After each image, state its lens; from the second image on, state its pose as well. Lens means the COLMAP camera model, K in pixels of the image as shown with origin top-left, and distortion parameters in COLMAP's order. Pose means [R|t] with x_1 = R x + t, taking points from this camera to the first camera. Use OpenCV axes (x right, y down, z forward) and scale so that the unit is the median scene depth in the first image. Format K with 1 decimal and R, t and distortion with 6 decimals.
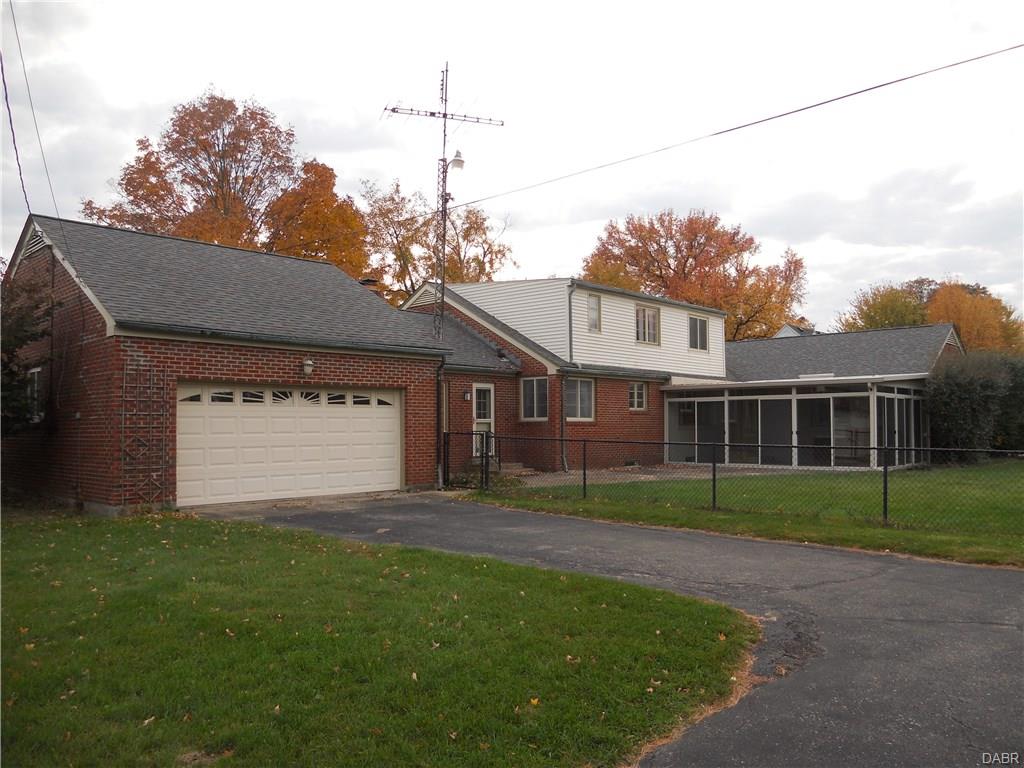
lens RADIAL K [[780.9, 0, 509.5], [0, 780.9, 393.0], [0, 0, 1]] dist [-0.031013, 0.008345]
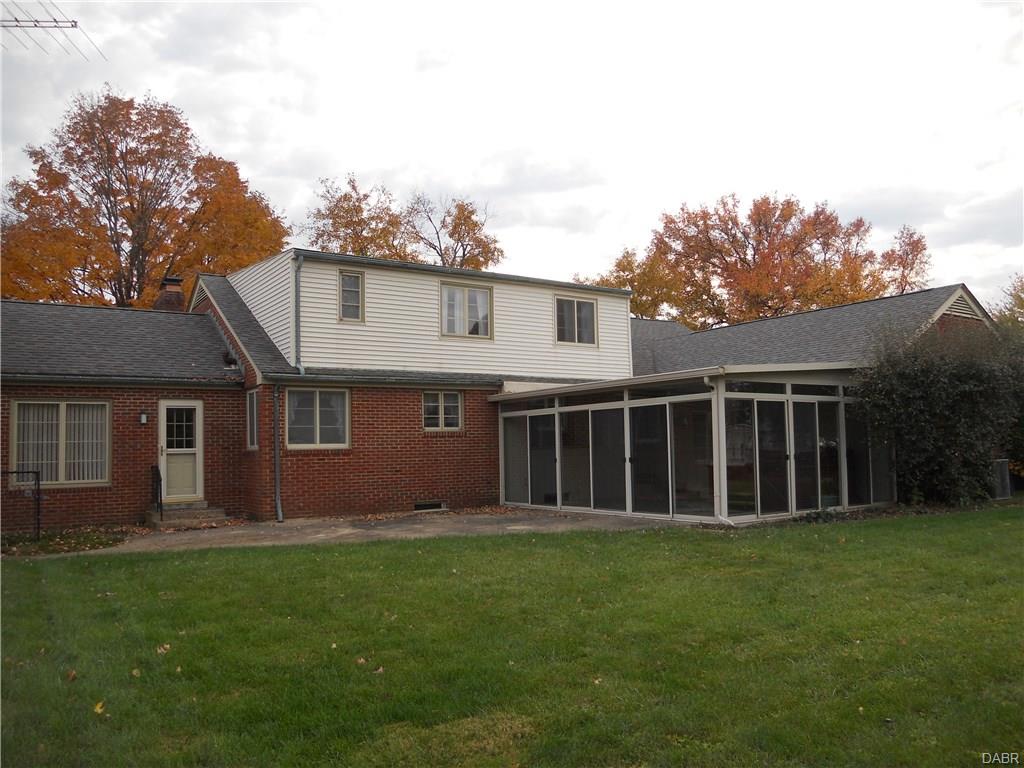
lens RADIAL K [[780.9, 0, 509.5], [0, 780.9, 393.0], [0, 0, 1]] dist [-0.031013, 0.008345]
pose [[0.975427, -0.035533, -0.217438, 0.375359], [0.029906, 0.999129, -0.029116, 0.010194], [0.218283, 0.021898, 0.975640, 0.314478]]
